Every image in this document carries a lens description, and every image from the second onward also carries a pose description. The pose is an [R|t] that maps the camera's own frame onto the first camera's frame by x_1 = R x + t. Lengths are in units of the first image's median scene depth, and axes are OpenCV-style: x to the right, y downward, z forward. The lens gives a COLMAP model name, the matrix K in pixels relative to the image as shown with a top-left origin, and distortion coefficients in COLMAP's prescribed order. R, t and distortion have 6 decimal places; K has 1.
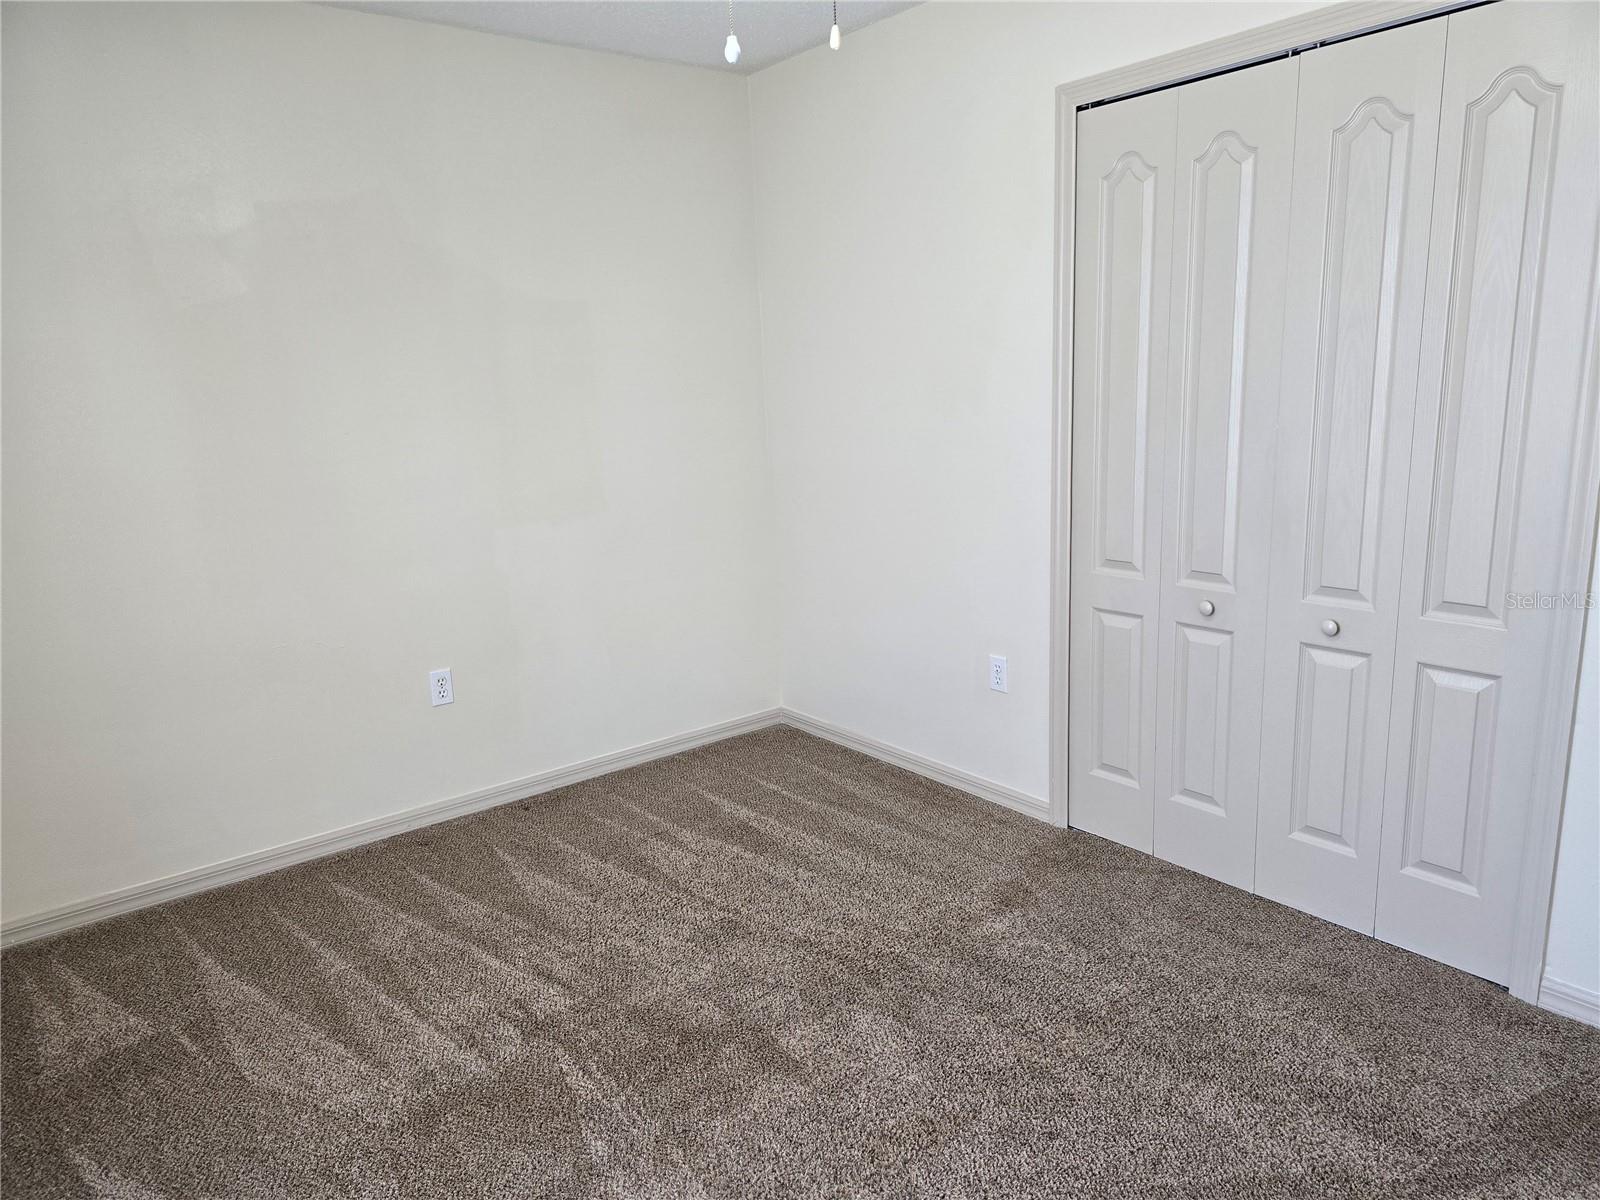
lens RADIAL K [[1071.2, 0, 802.7], [0, 1071.2, 600.6], [0, 0, 1]] dist [0.029925, -0.010980]
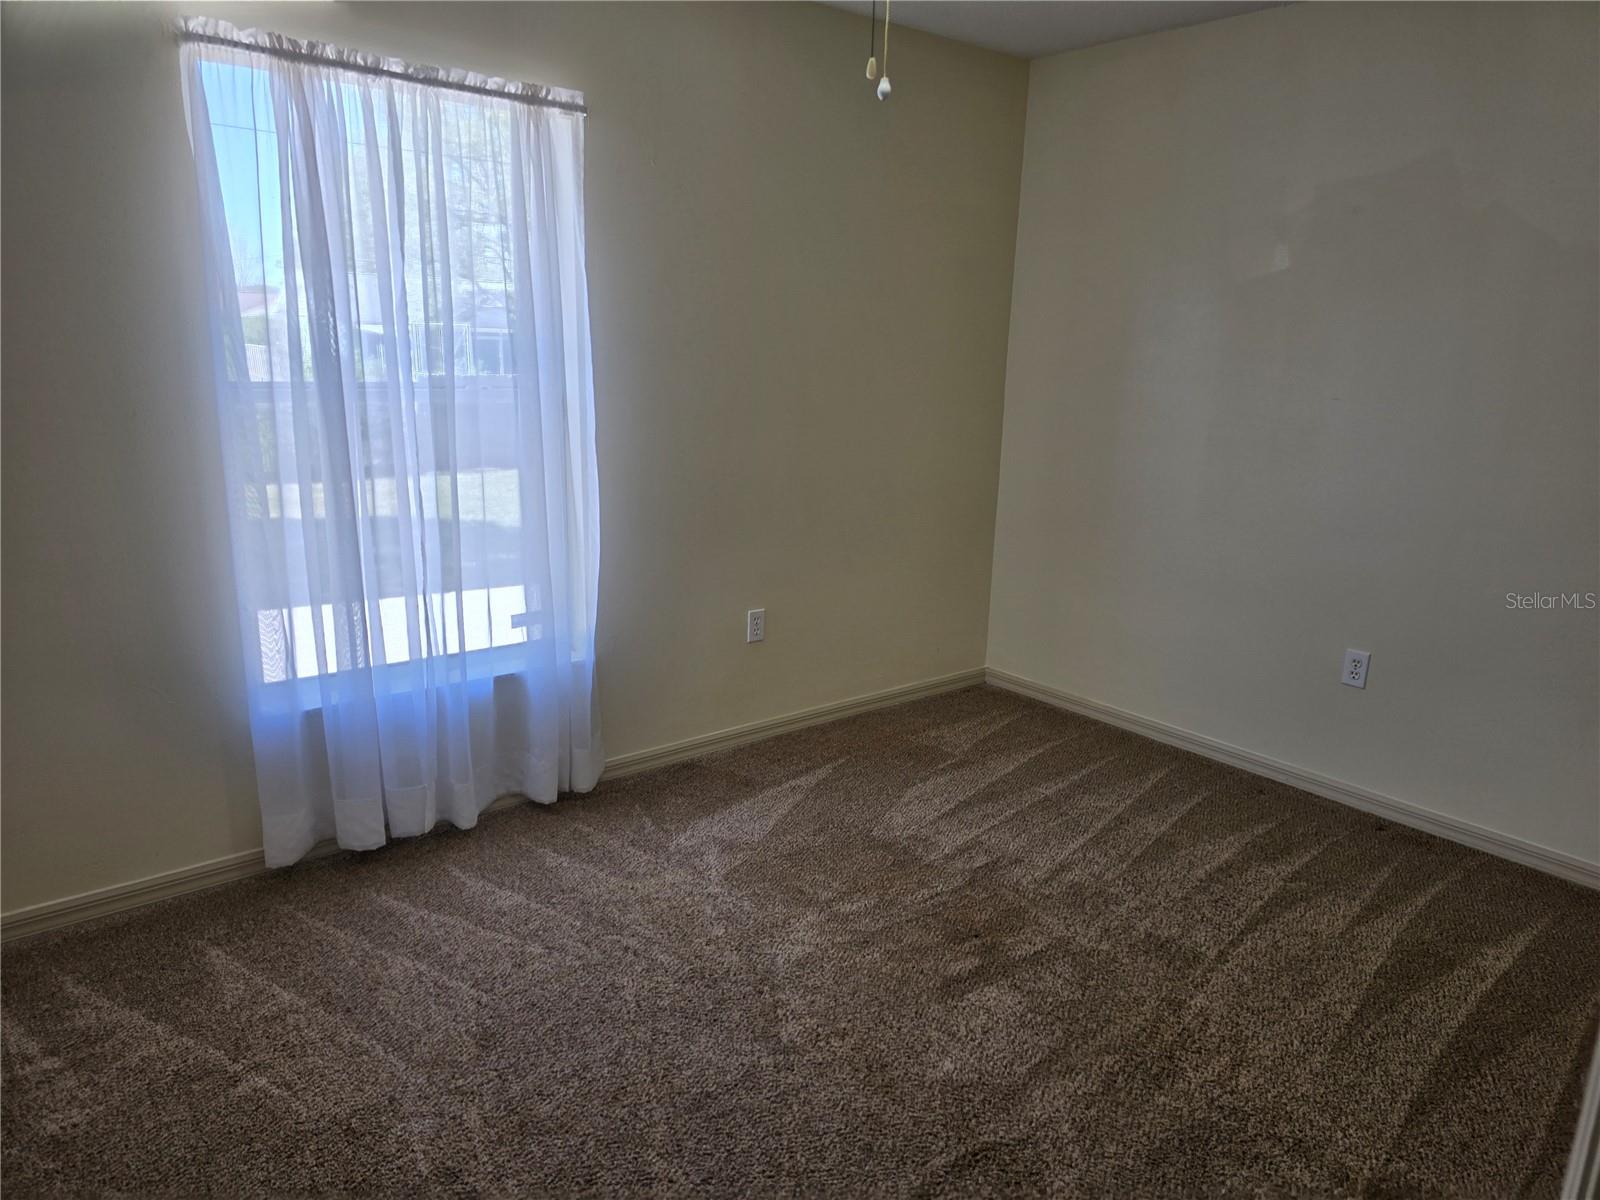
lens RADIAL K [[1071.2, 0, 803.2], [0, 1071.2, 601.1], [0, 0, 1]] dist [0.029925, -0.010980]
pose [[0.006574, 0.279789, -0.960039, 0.677561], [-0.230989, 0.934520, 0.270770, -0.146159], [0.972934, 0.219978, 0.070772, 0.501165]]
